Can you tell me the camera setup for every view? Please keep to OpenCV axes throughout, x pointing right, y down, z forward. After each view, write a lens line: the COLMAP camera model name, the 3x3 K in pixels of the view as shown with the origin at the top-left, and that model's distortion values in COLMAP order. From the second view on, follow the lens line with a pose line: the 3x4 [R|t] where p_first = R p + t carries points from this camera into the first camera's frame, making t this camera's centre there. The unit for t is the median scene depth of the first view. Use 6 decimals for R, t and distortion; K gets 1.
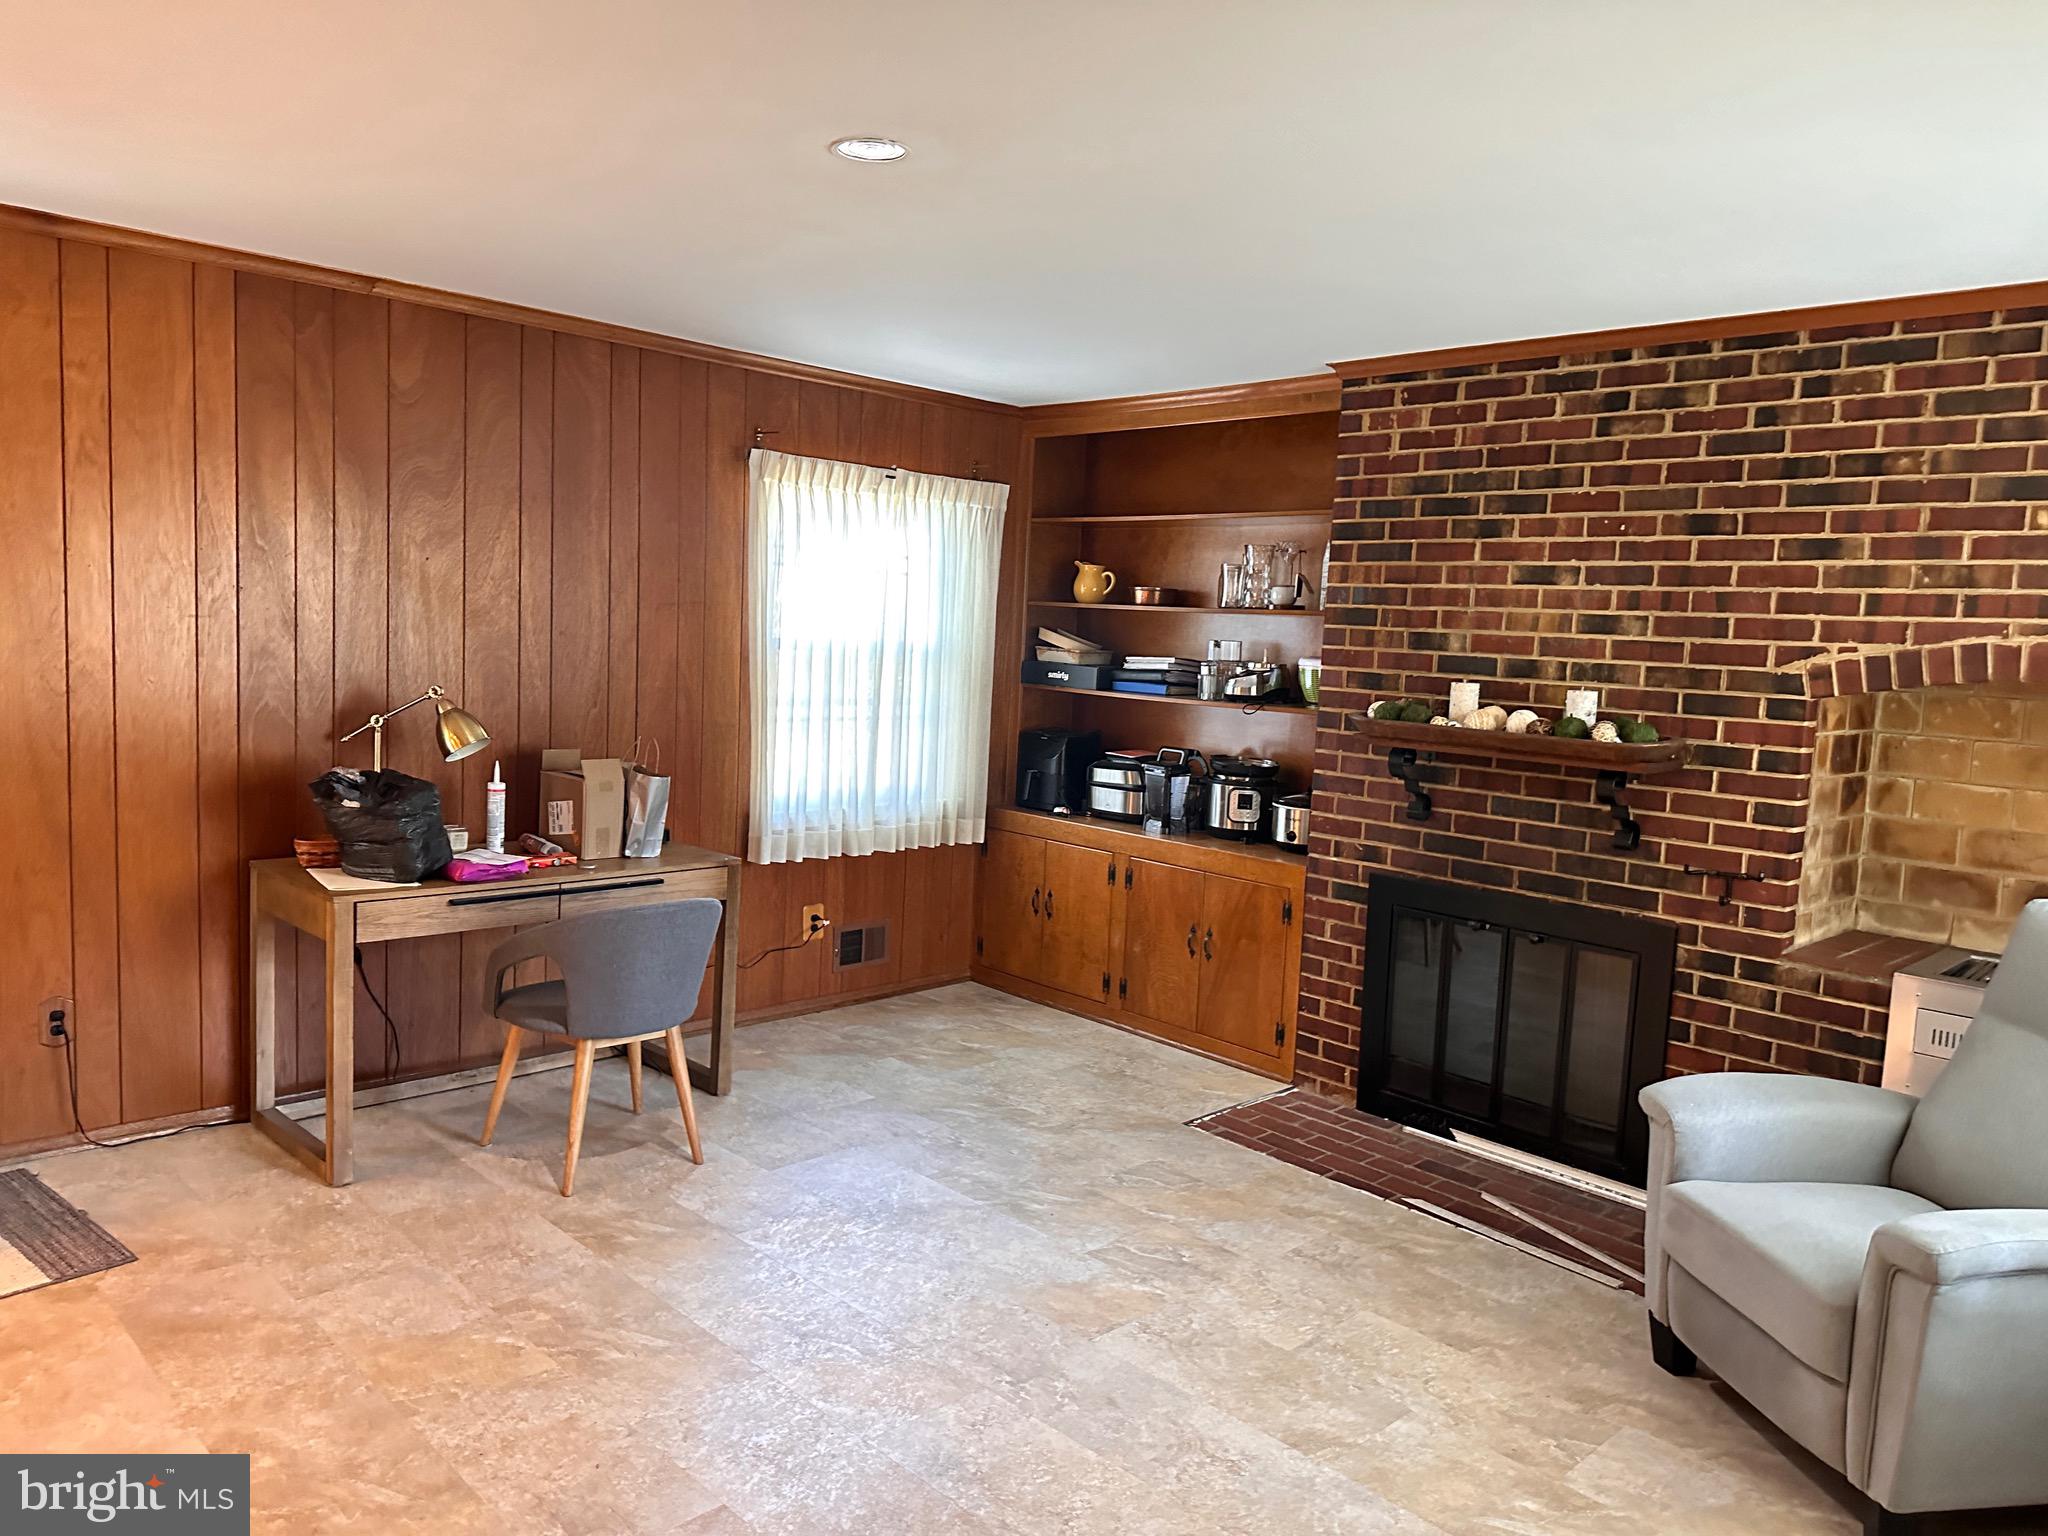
lens RADIAL K [[1429.3, 0, 1021.7], [0, 1429.3, 759.7], [0, 0, 1]] dist [0.052483, -0.070410]
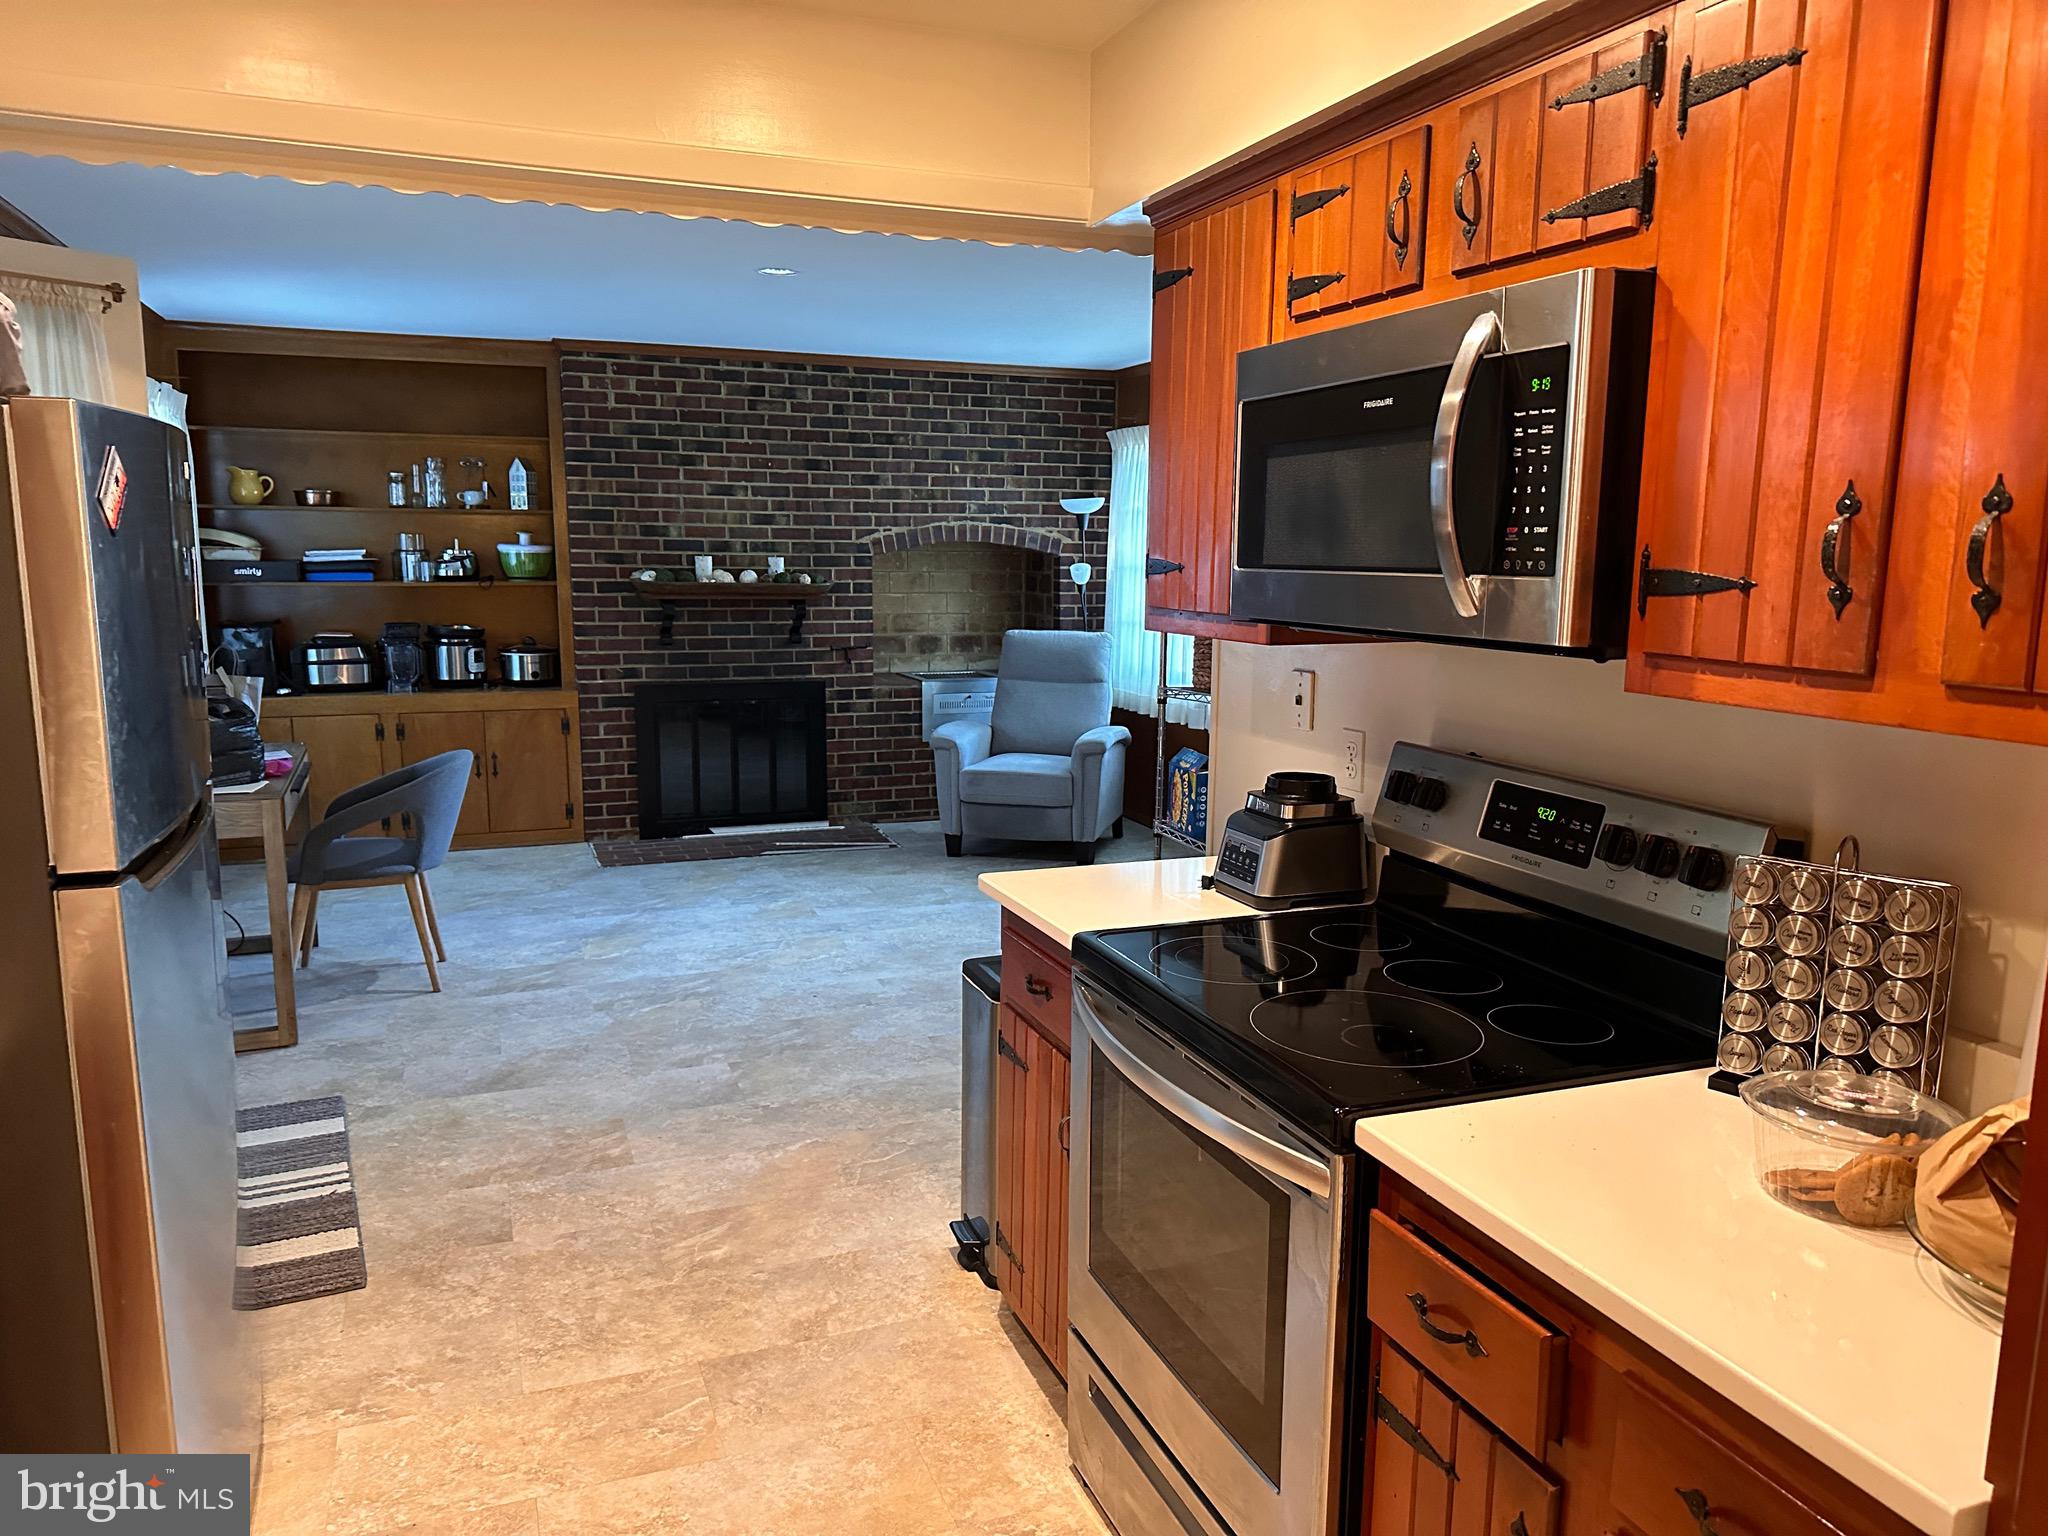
lens RADIAL K [[1429.3, 0, 1063.5], [0, 1429.3, 793.1], [0, 0, 1]] dist [0.052483, -0.070410]
pose [[0.365235, -0.200167, 0.909141, -1.172765], [0.095416, 0.979515, 0.177330, -0.042616], [-0.926013, 0.021979, 0.376852, -0.002100]]
